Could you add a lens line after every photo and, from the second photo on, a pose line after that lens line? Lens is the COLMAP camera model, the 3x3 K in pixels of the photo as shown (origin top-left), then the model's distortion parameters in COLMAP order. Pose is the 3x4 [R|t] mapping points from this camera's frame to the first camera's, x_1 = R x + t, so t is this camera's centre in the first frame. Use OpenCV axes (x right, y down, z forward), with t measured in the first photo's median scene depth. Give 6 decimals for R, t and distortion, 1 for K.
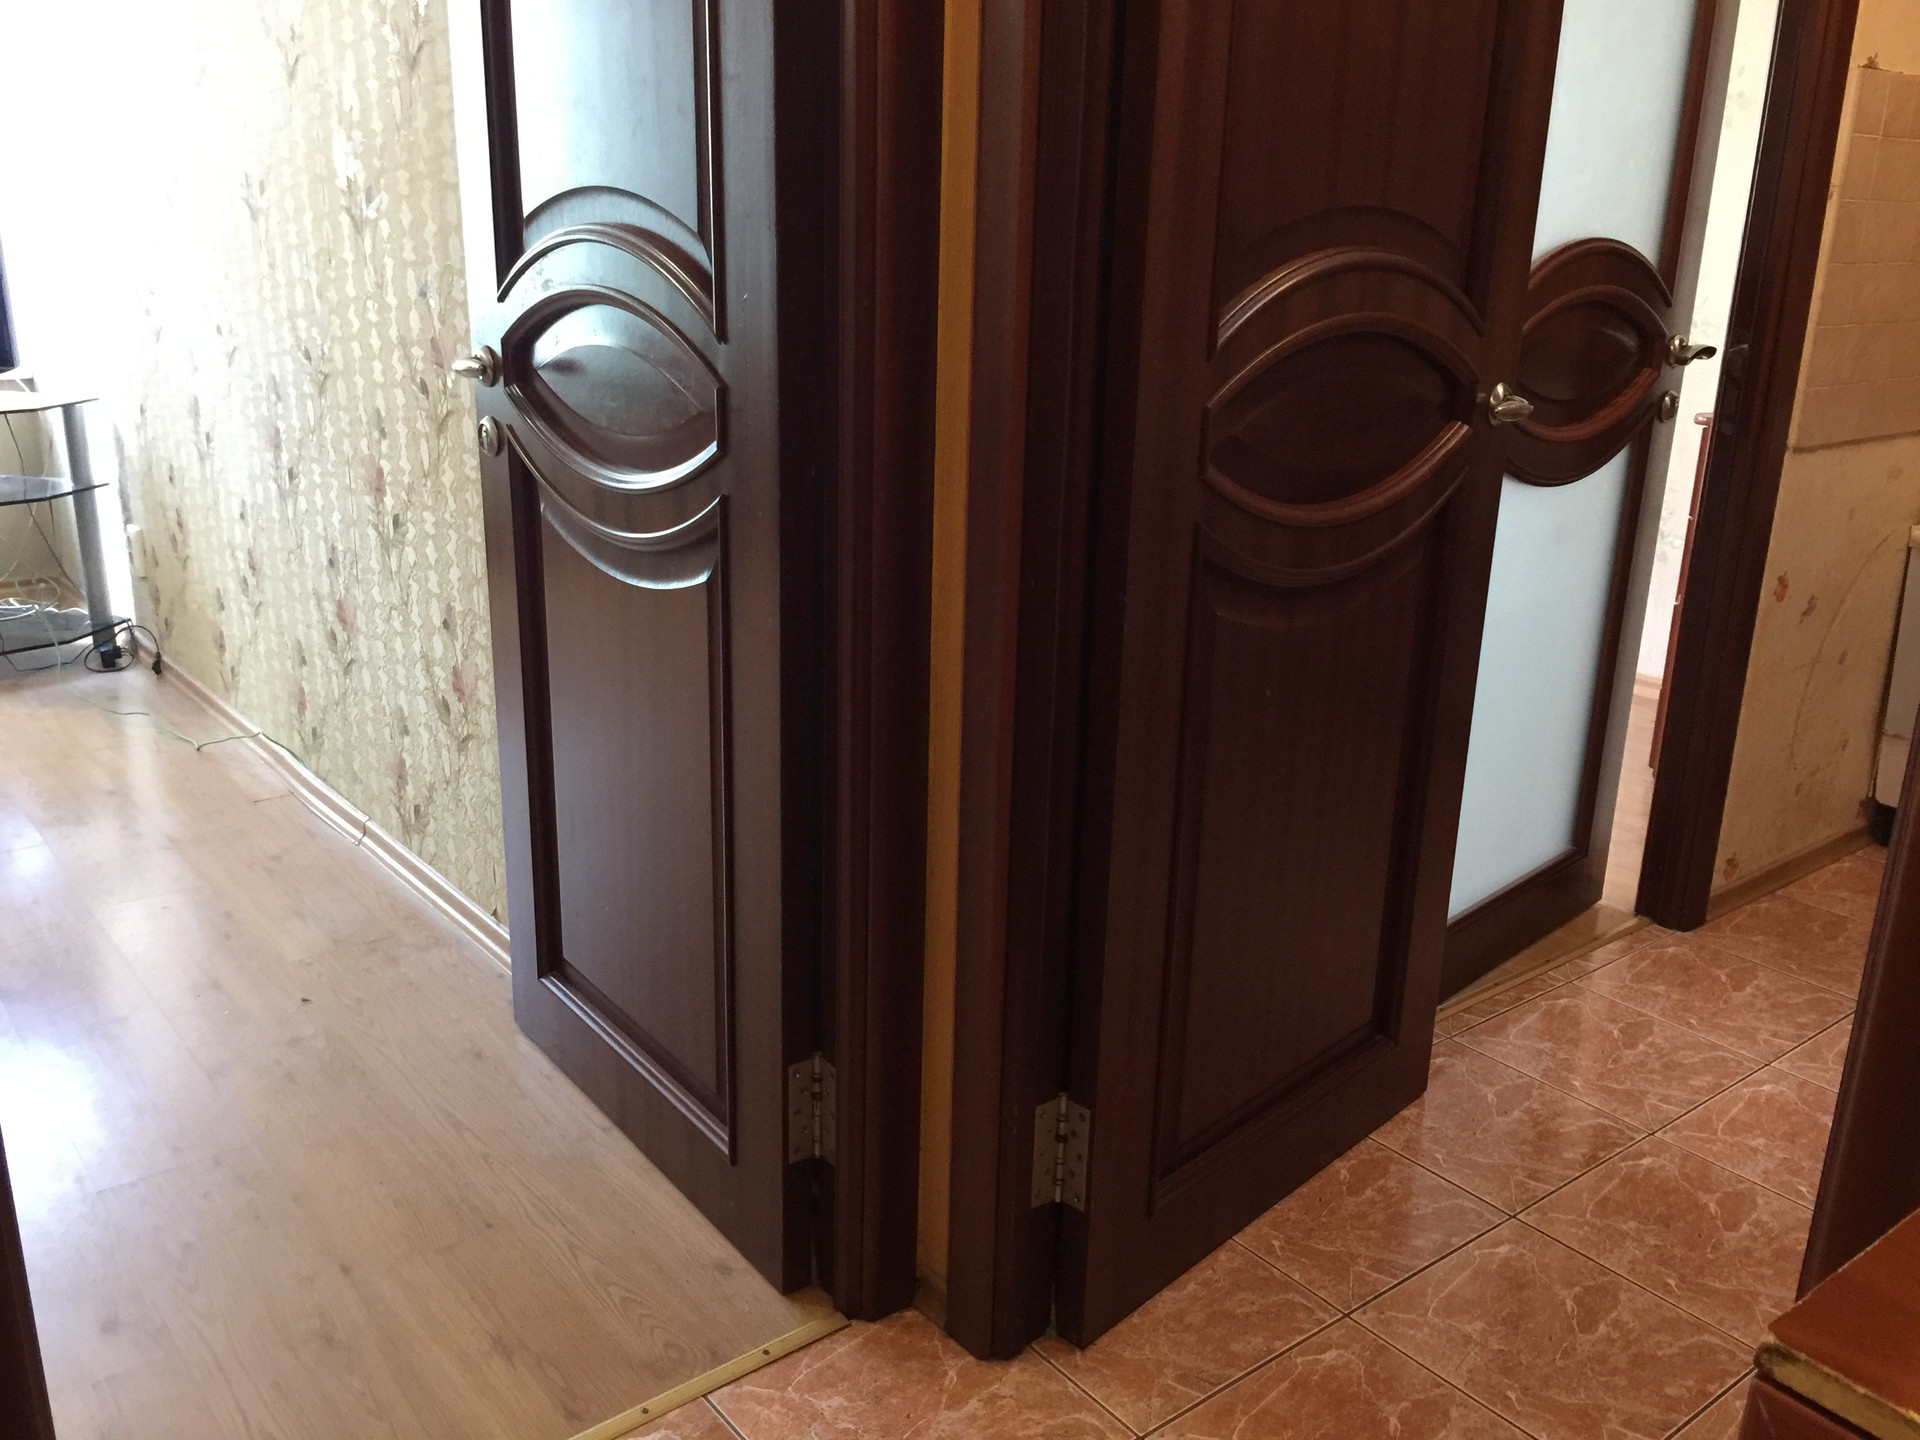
lens RADIAL K [[1651.9, 0, 958.3], [0, 1651.9, 723.3], [0, 0, 1]] dist [-0.000168, -0.000694]
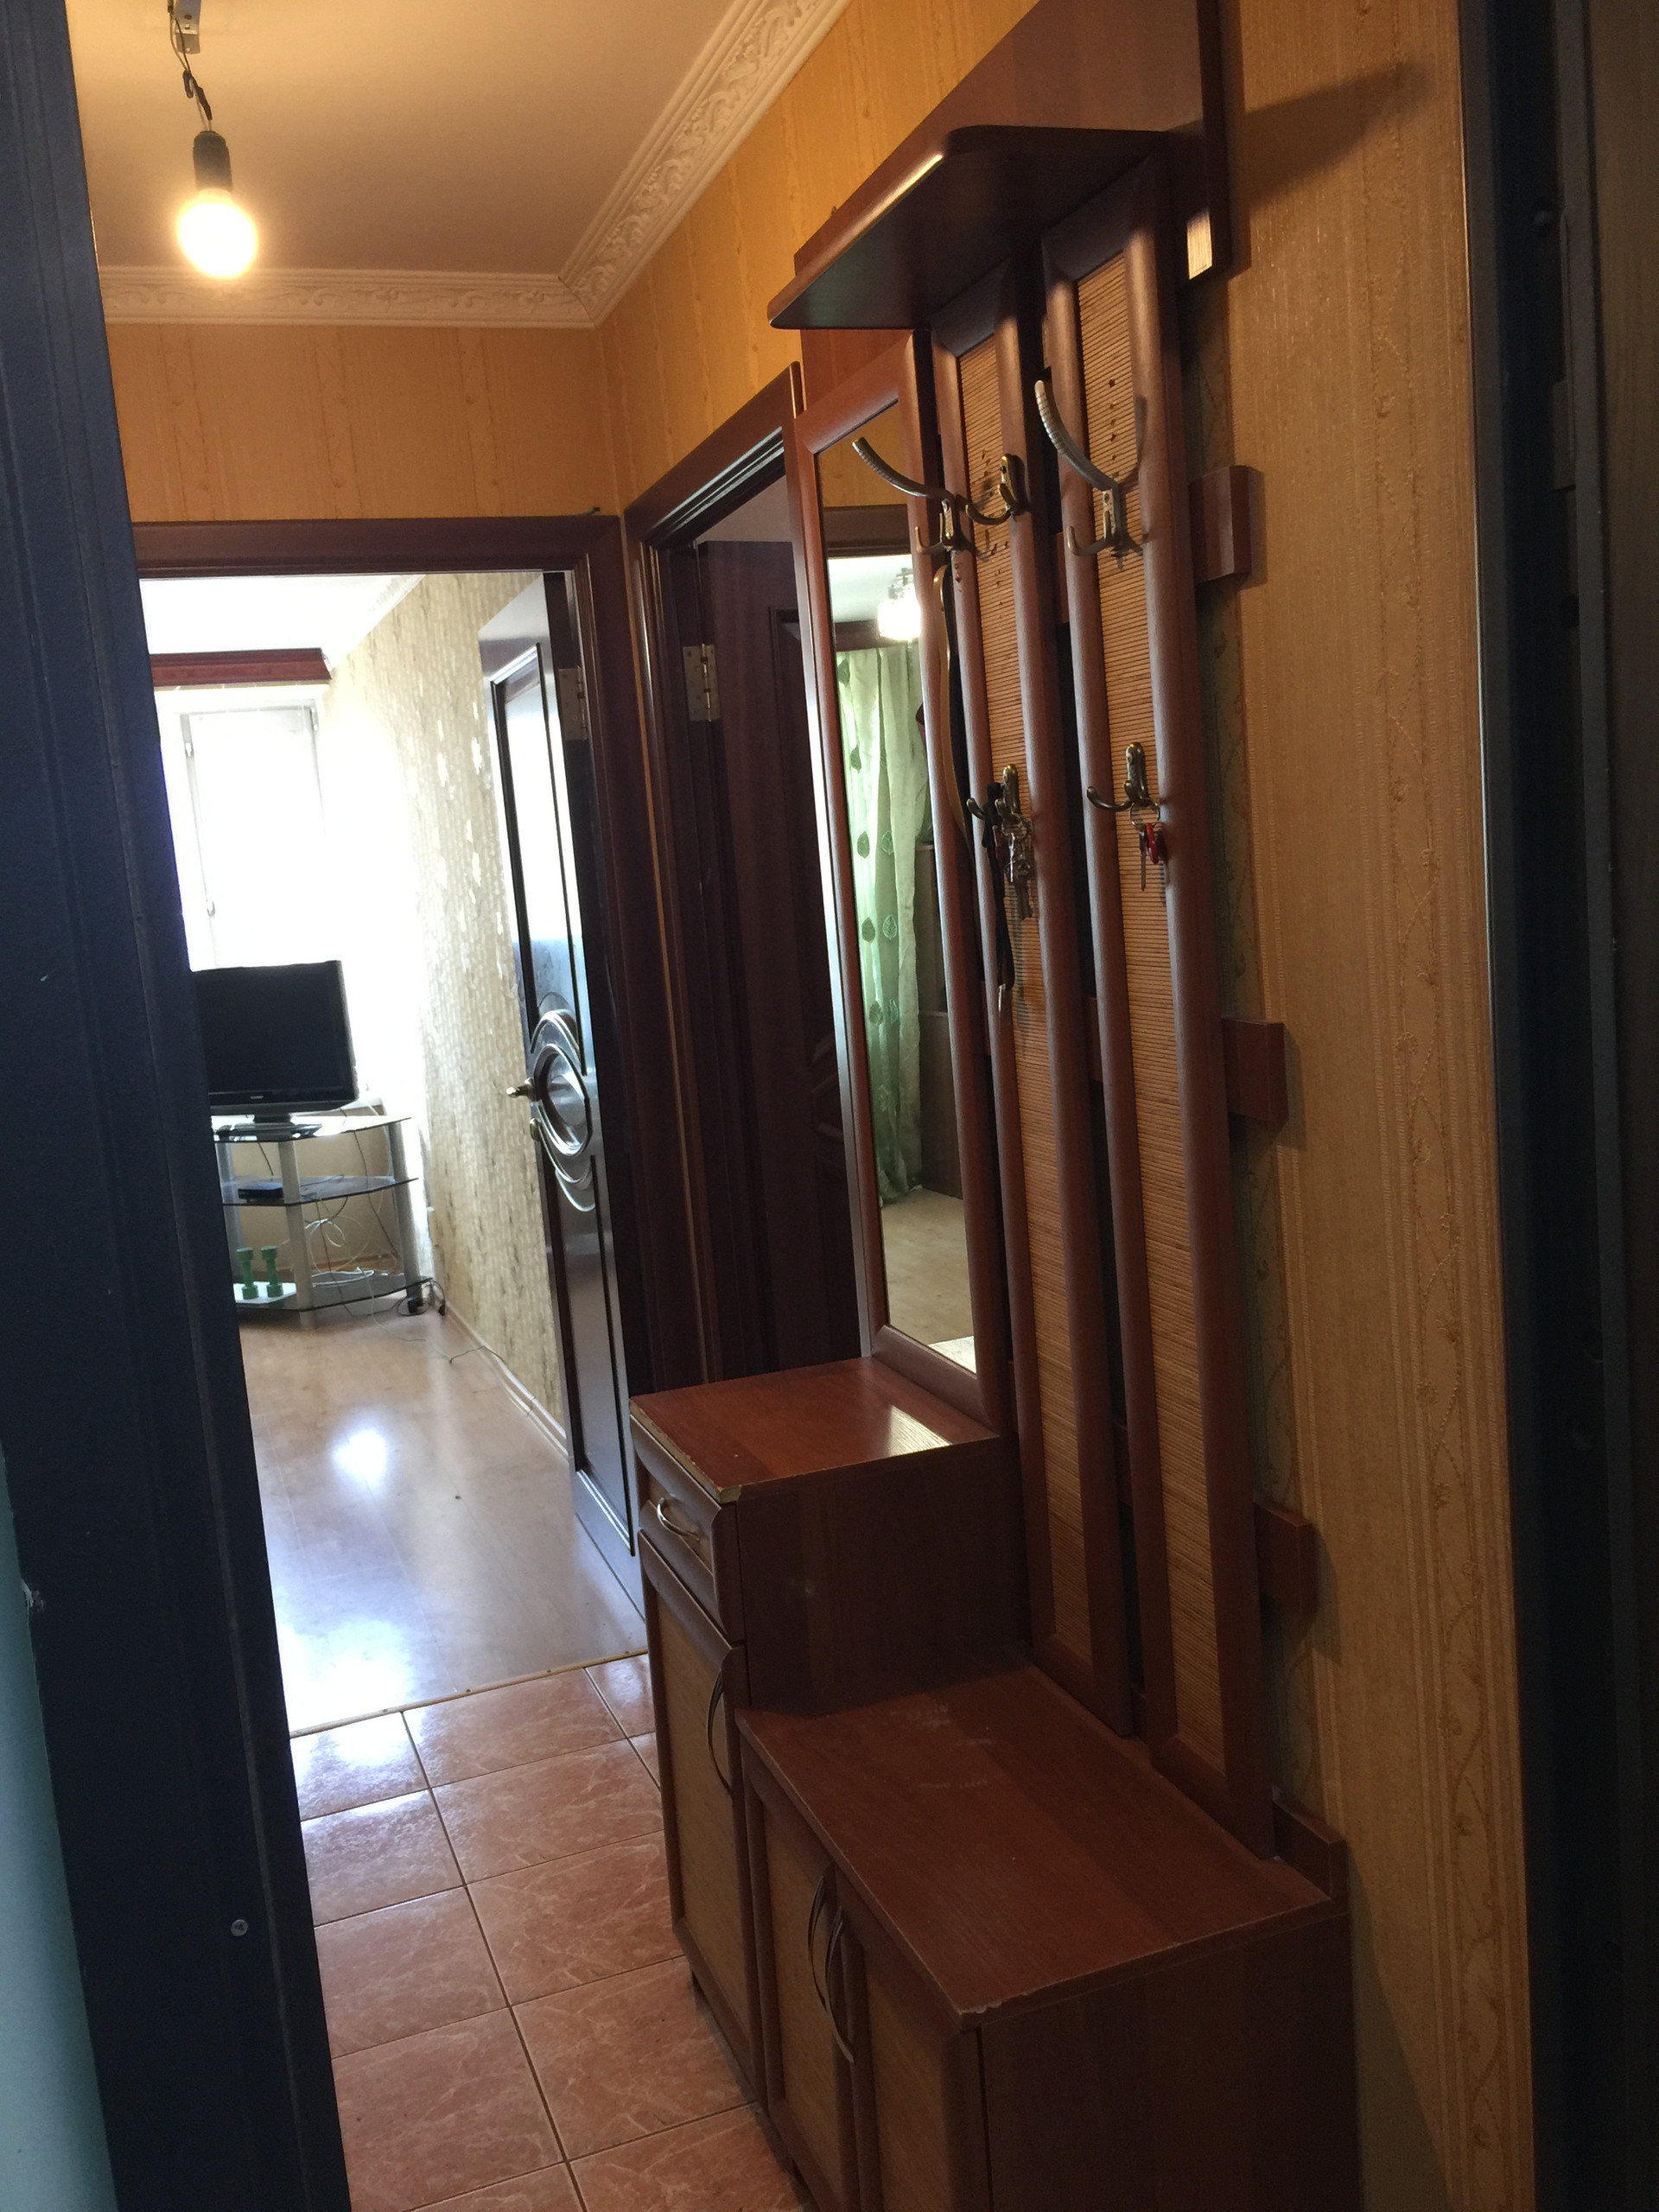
lens RADIAL K [[1903.2, 0, 831.6], [0, 1903.2, 1104.3], [0, 0, 1]] dist [-0.000168, -0.000694]
pose [[0.944358, -0.057582, -0.323839, 0.352145], [-0.000427, 0.984342, -0.176271, 0.079140], [0.328919, 0.166601, 0.929546, -0.396117]]
